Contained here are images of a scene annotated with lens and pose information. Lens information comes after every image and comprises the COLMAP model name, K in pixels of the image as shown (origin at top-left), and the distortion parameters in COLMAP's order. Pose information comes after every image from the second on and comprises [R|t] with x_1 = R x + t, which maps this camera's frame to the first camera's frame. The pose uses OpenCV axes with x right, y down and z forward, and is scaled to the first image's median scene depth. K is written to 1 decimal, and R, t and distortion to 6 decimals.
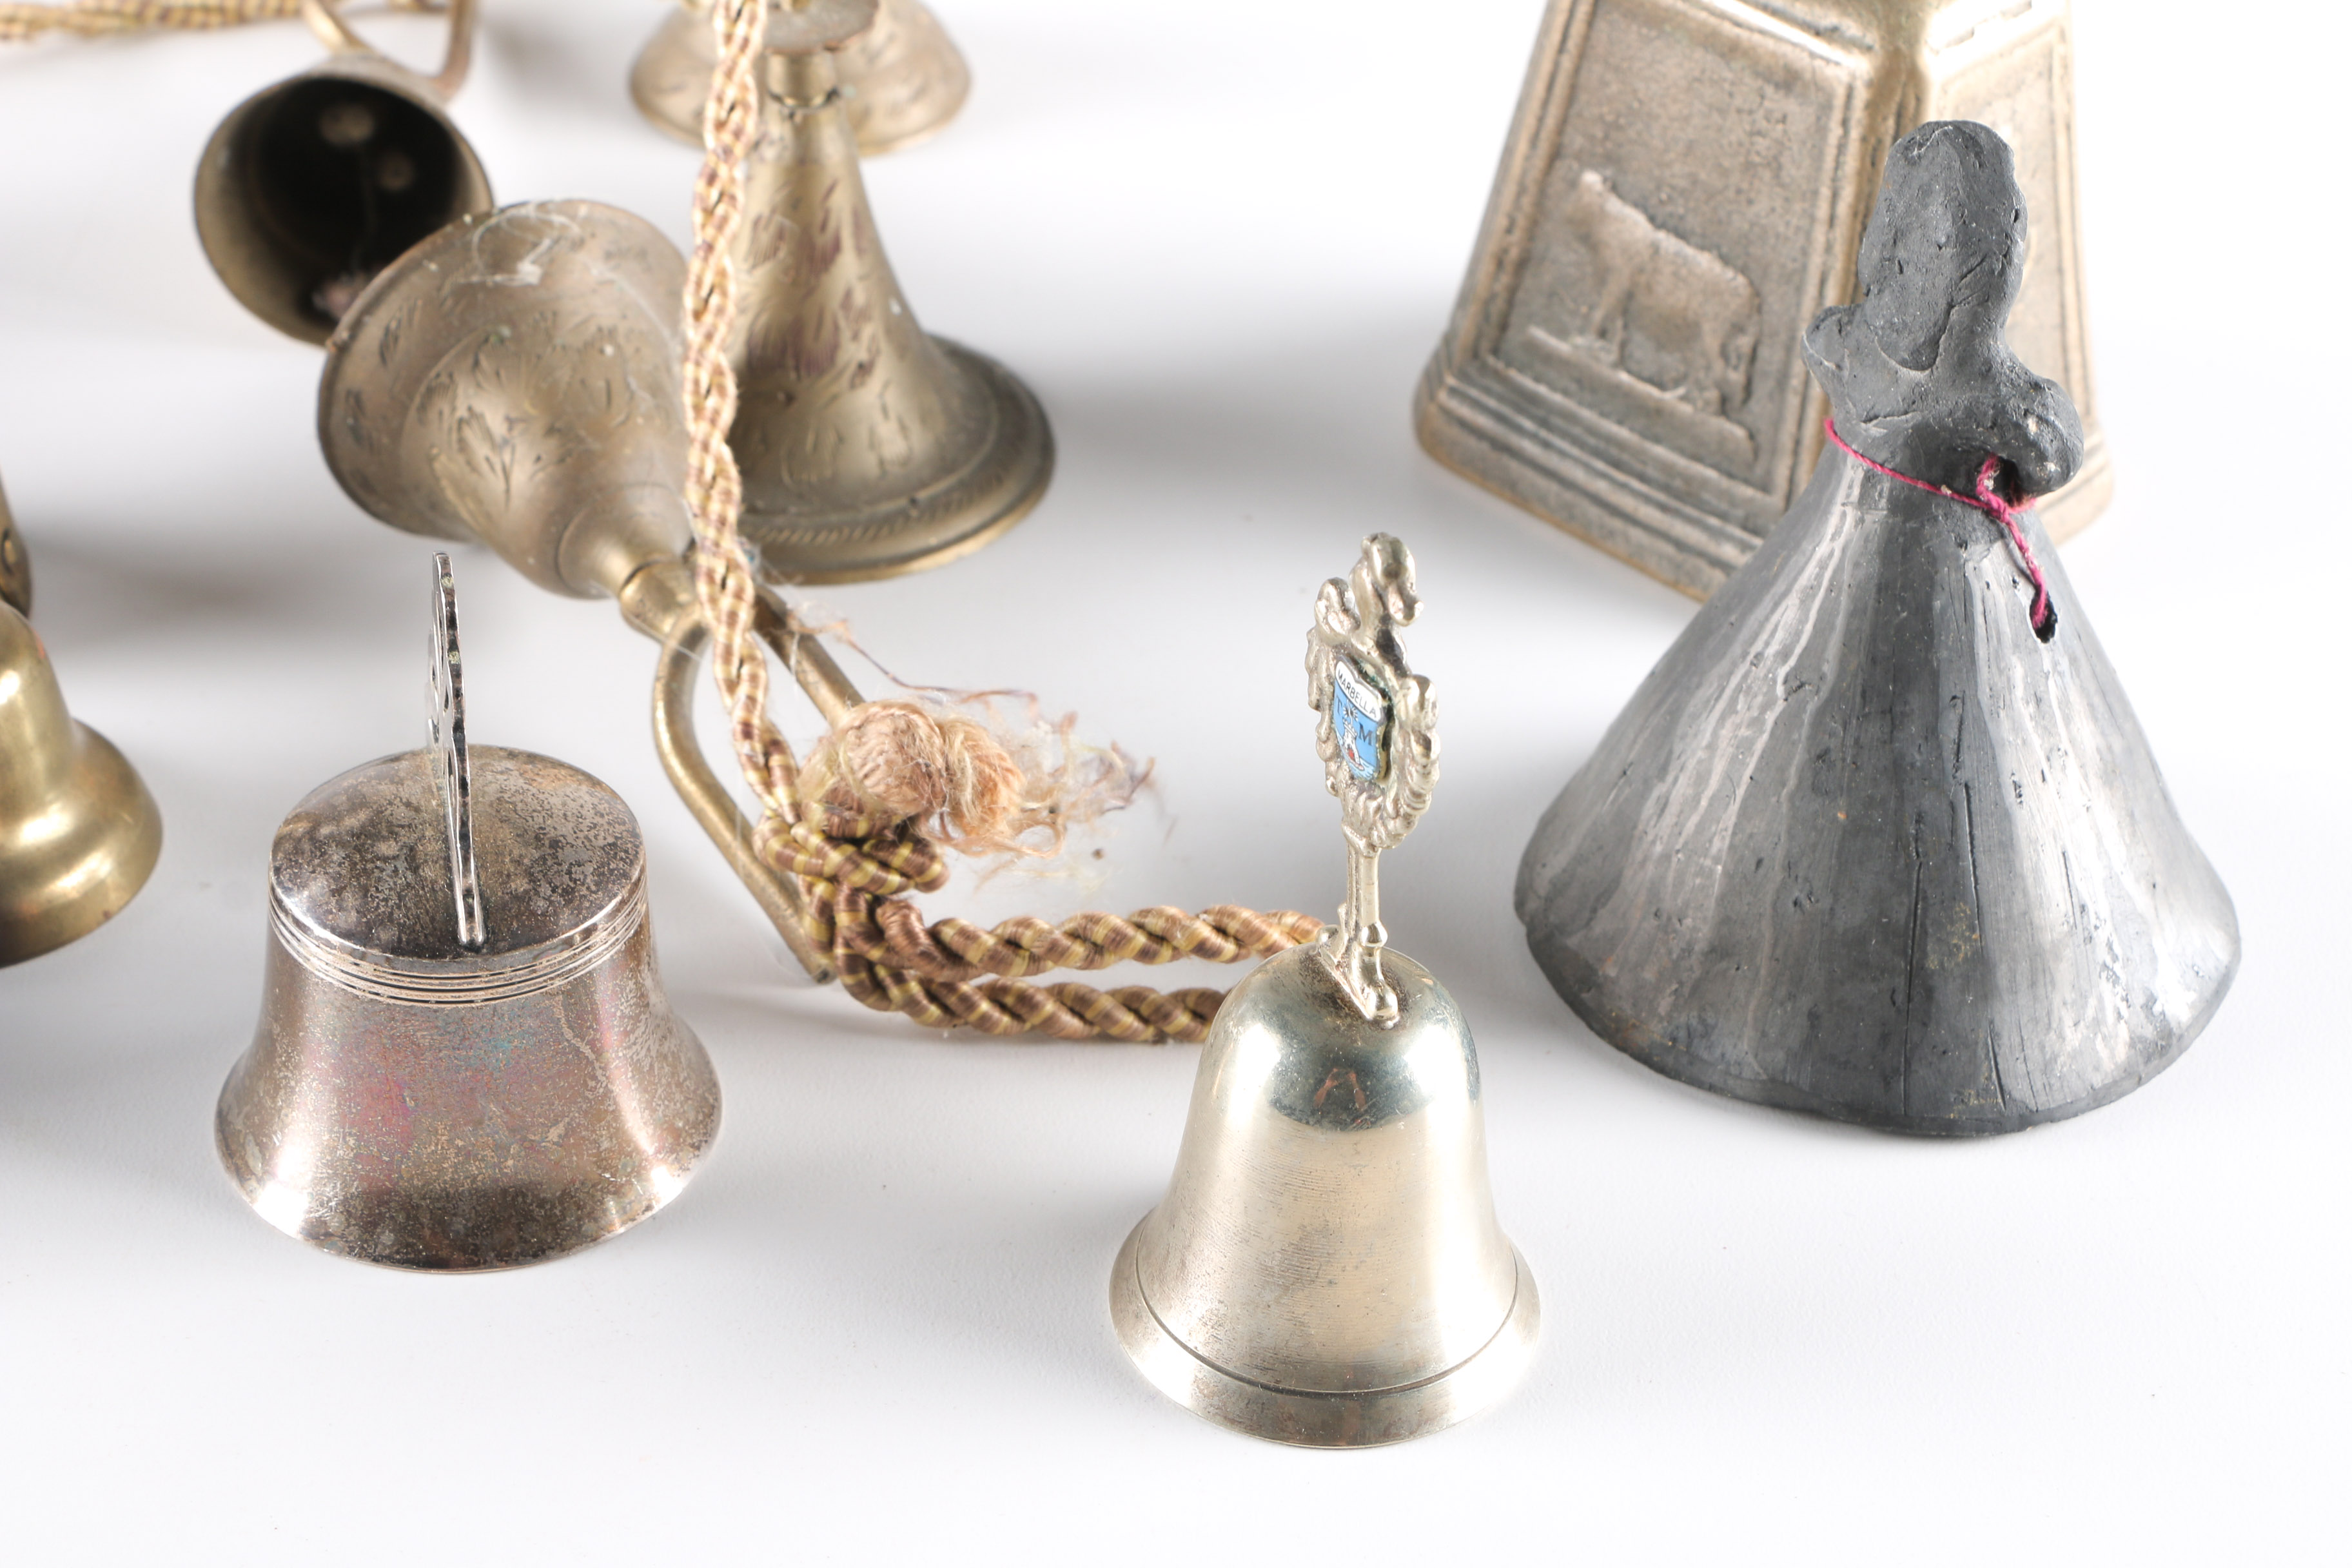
lens RADIAL K [[5152.4, 0, 1151.8], [0, 5152.4, 771.4], [0, 0, 1]] dist [0.129133, 0.000000]
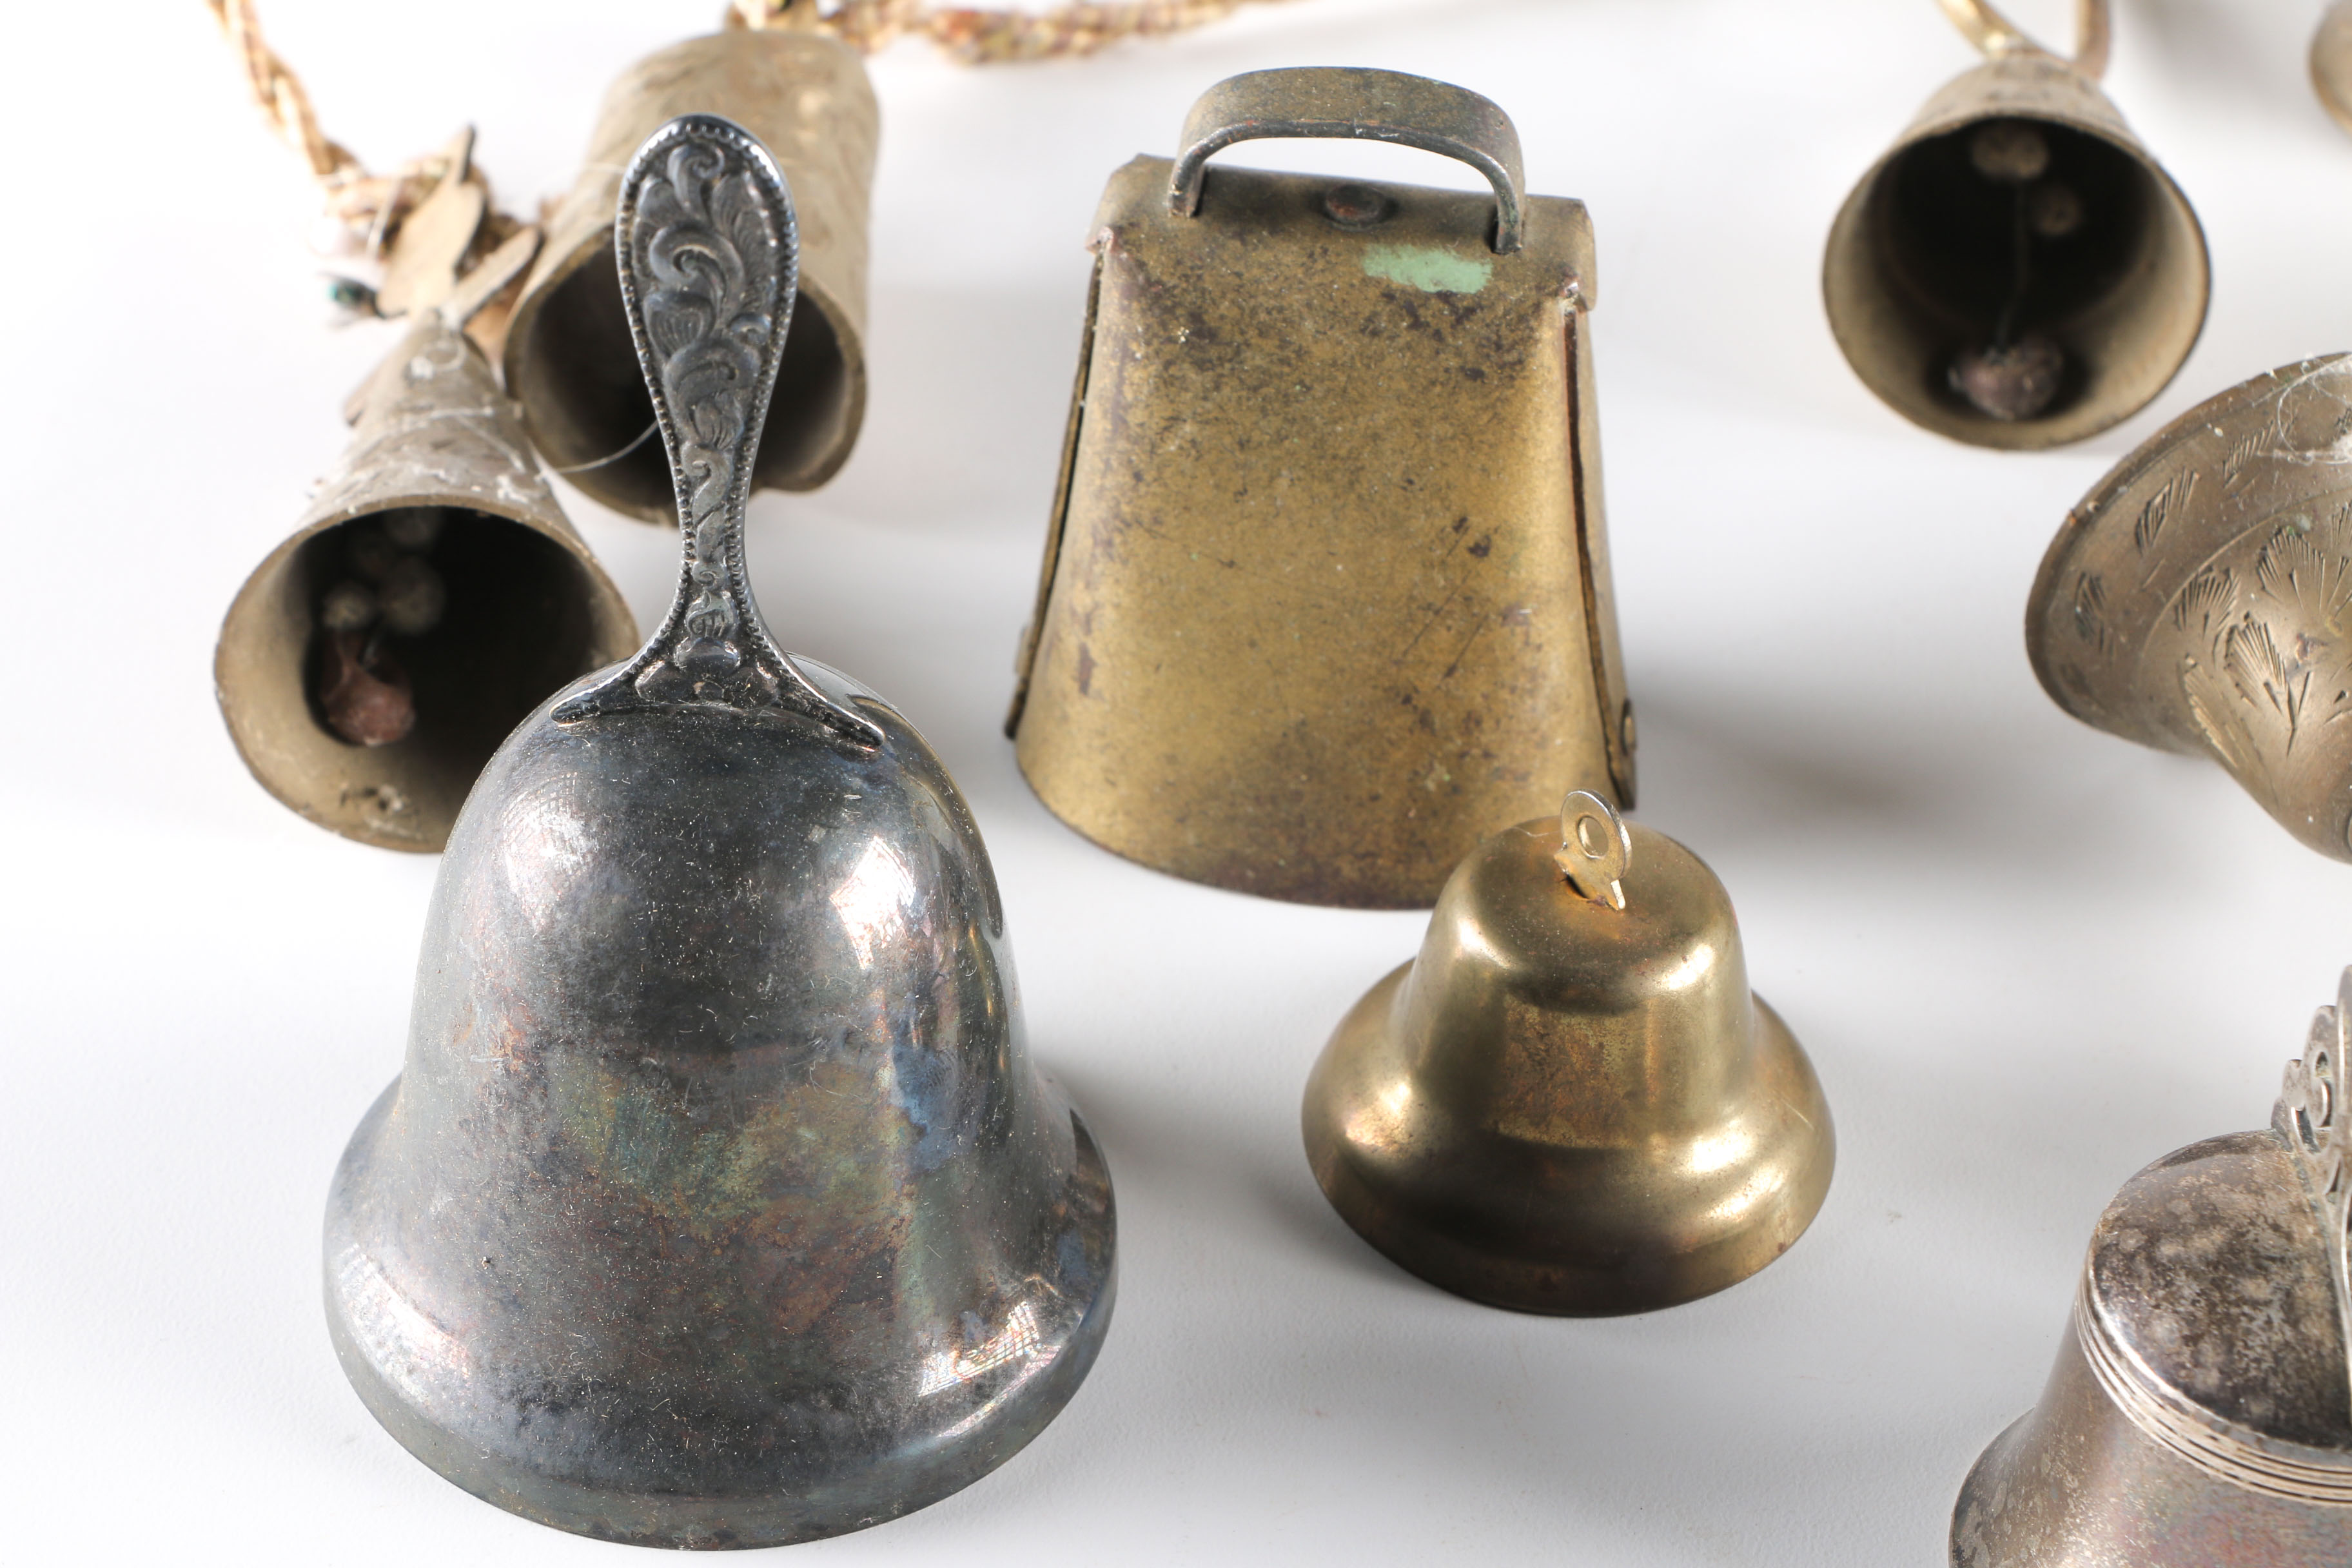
lens RADIAL K [[6629.3, 0, 1173.7], [0, 6629.3, 785.1], [0, 0, 1]] dist [0.269453, 0.000000]
pose [[0.988179, 0.095579, -0.119861, -0.169852], [-0.086966, 0.993372, 0.075156, -0.107234], [0.126250, -0.063844, 0.989942, -0.023085]]
